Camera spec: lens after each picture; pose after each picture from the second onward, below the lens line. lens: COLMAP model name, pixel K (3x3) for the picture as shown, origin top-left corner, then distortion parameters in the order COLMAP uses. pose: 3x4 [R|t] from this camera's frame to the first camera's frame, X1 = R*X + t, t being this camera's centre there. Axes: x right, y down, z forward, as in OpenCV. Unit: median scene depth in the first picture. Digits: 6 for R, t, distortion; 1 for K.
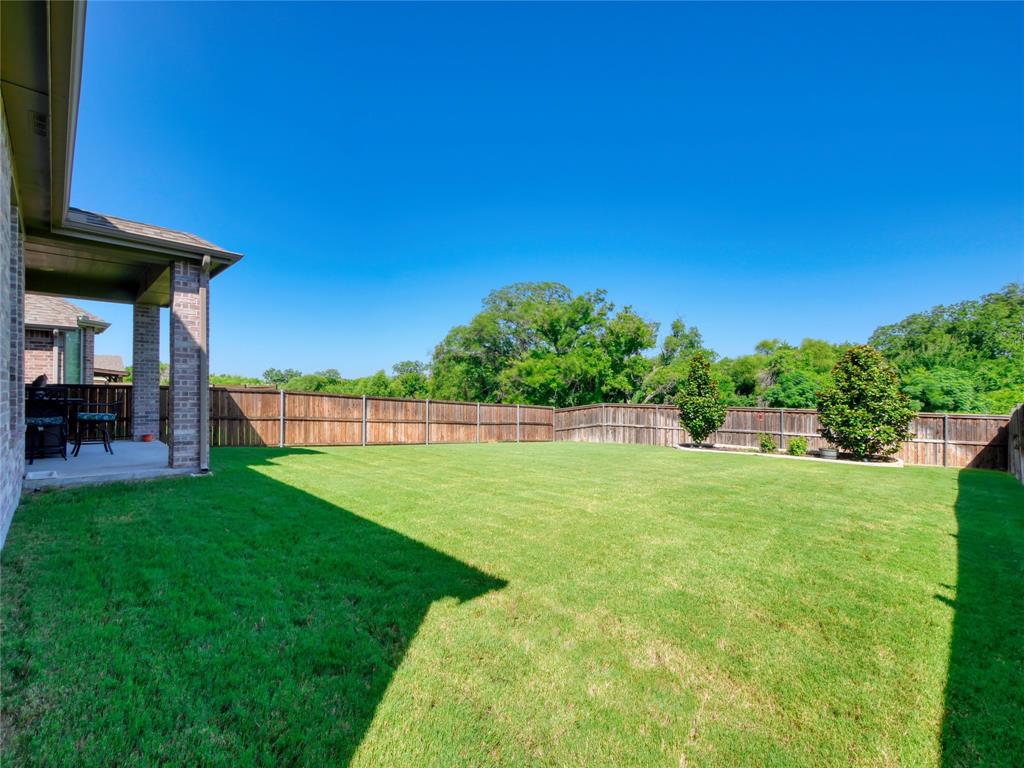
lens RADIAL K [[494.0, 0, 513.6], [0, 494.0, 385.4], [0, 0, 1]] dist [0.003922, 0.000752]
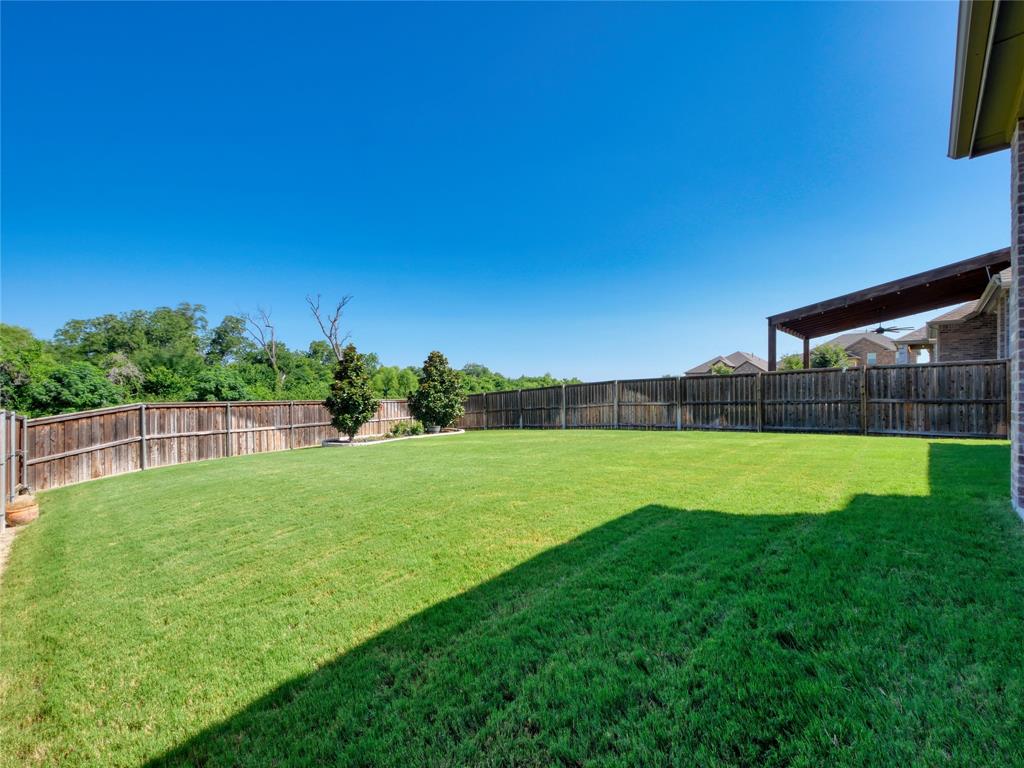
lens RADIAL K [[432.3, 0, 513.9], [0, 432.3, 385.8], [0, 0, 1]] dist [0.001259, 0.000089]
pose [[-0.060080, 0.000860, 0.998193, -0.373938], [-0.000959, 0.999999, -0.000919, 0.015483], [-0.998193, -0.001012, -0.060079, 0.584939]]
